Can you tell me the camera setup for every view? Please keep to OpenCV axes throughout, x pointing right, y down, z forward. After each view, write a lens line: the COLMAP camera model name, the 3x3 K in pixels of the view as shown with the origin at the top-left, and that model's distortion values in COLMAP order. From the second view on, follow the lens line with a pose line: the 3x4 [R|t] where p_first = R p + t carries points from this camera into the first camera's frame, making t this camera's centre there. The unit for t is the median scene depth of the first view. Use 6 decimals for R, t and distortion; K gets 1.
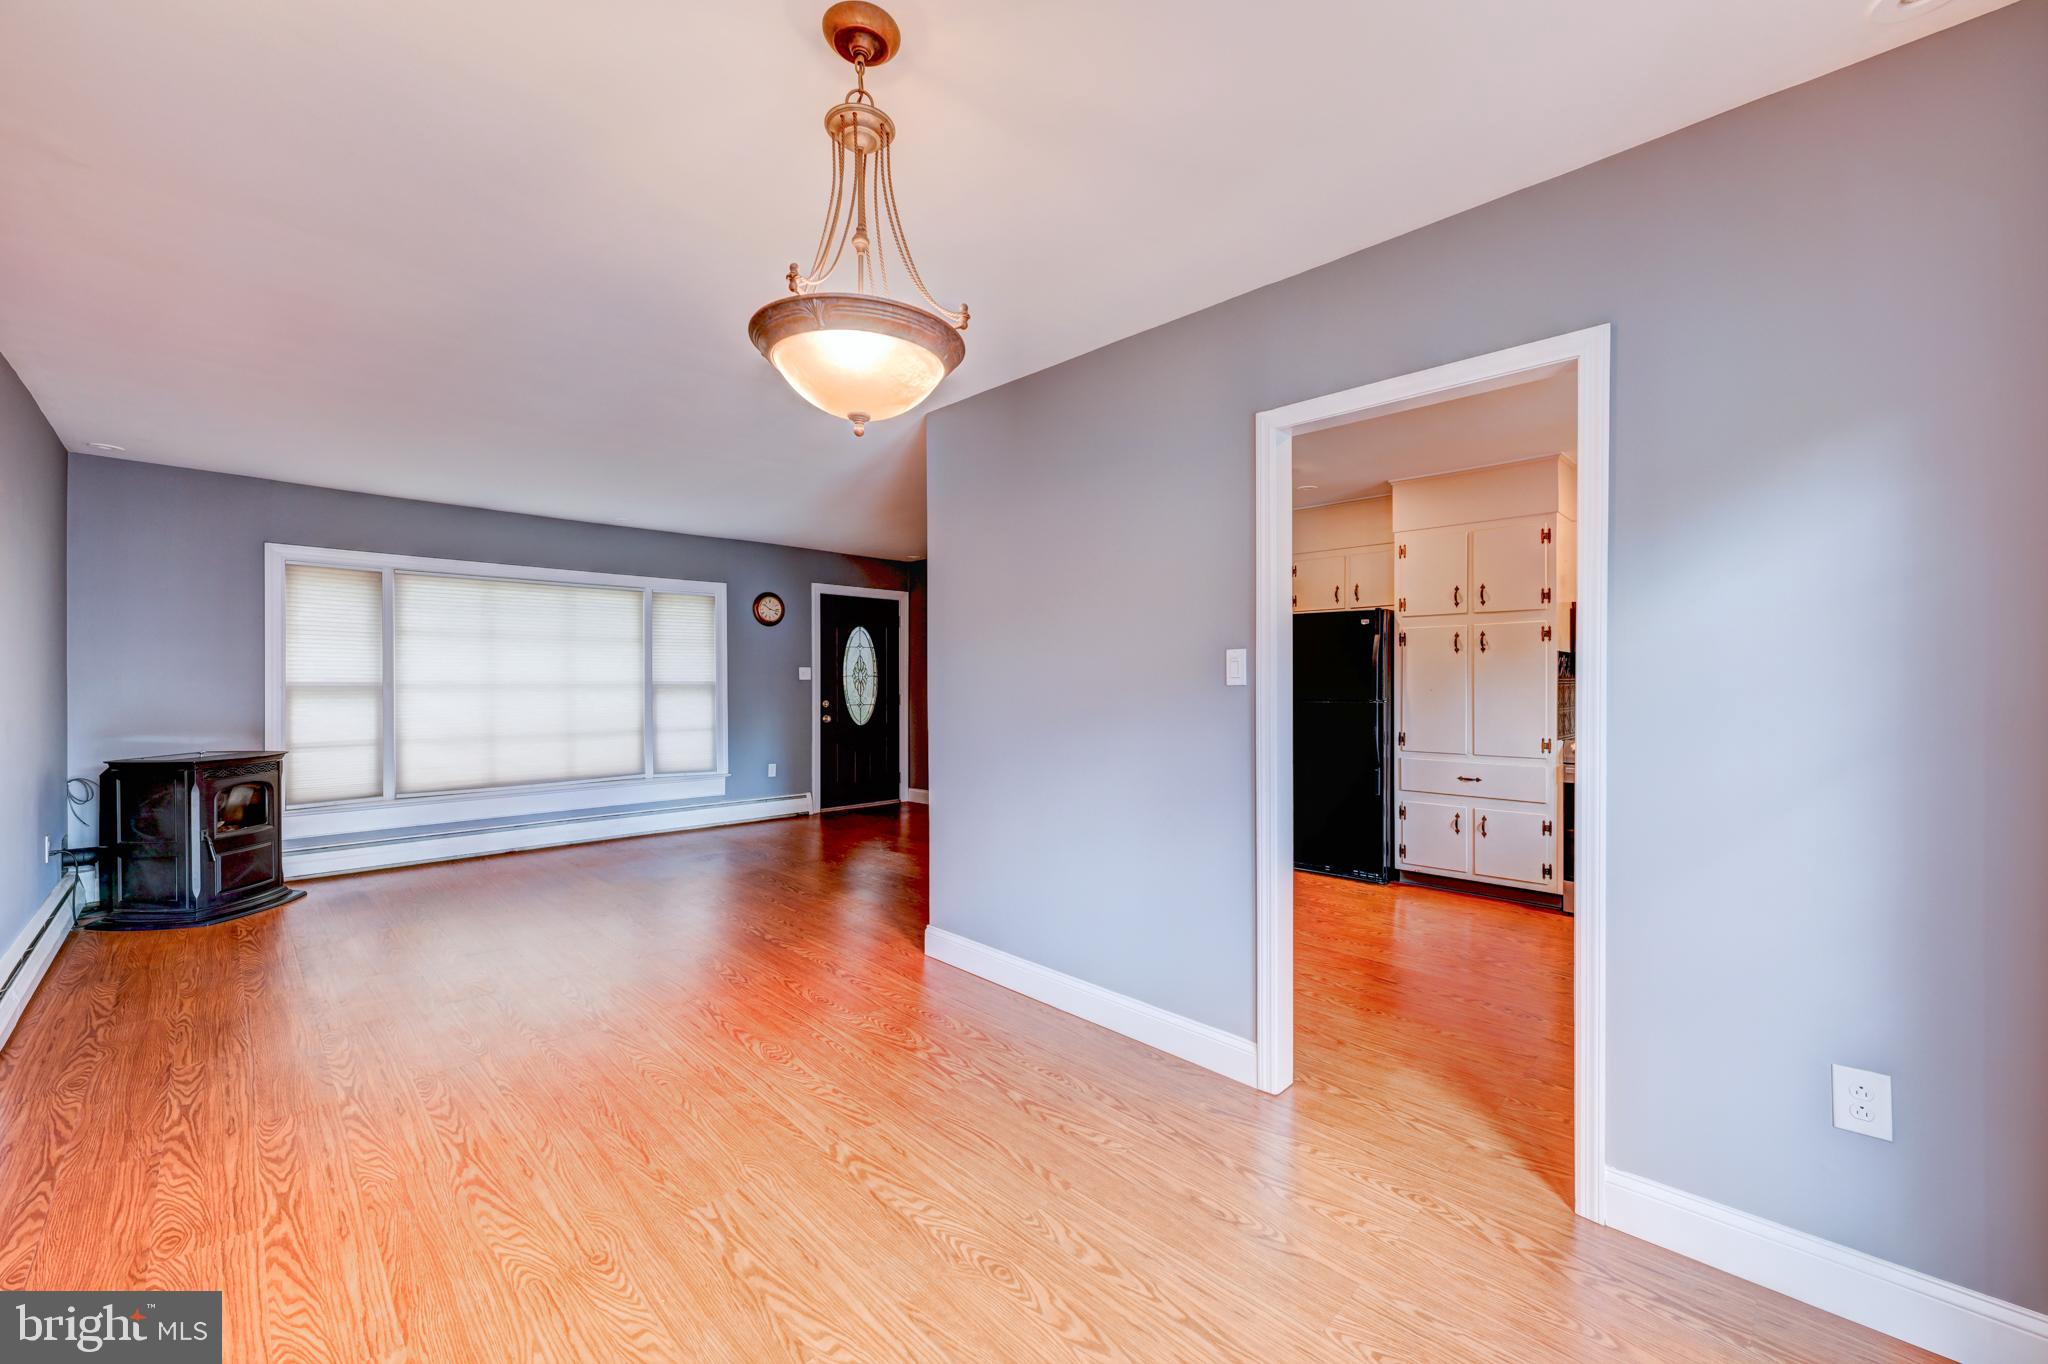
lens RADIAL K [[815.6, 0, 1039.5], [0, 815.6, 687.2], [0, 0, 1]] dist [0.003710, -0.001457]
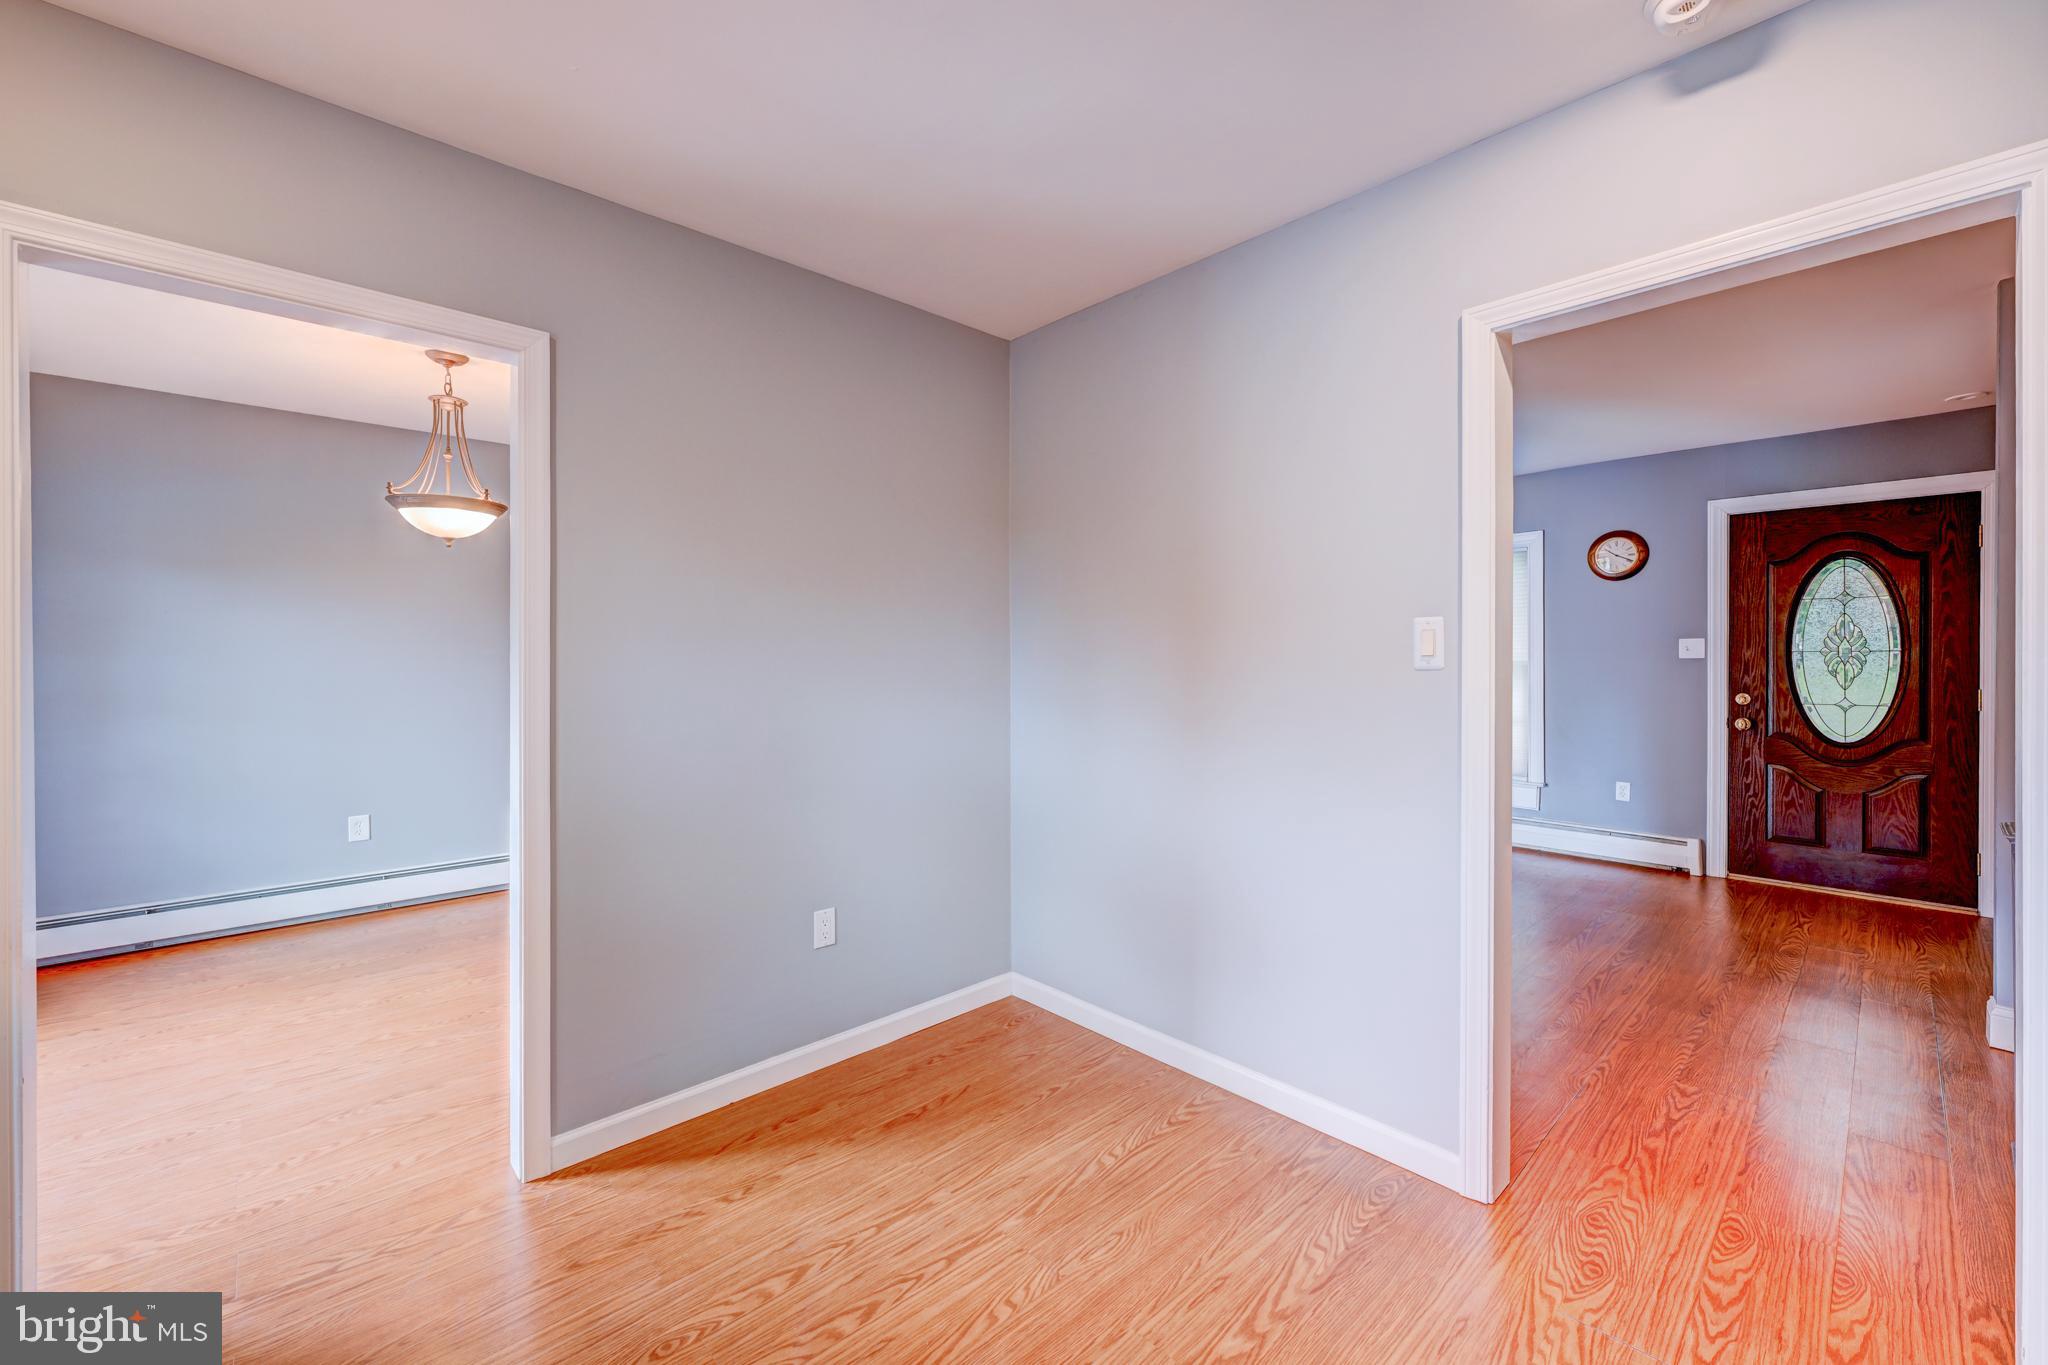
lens RADIAL K [[815.6, 0, 1022.3], [0, 815.6, 661.6], [0, 0, 1]] dist [0.003710, -0.001457]
pose [[-0.045358, 0.006881, -0.998947, 0.584564], [-0.008708, 0.999936, 0.007283, -0.011170], [0.998933, 0.009029, -0.045296, 0.828972]]
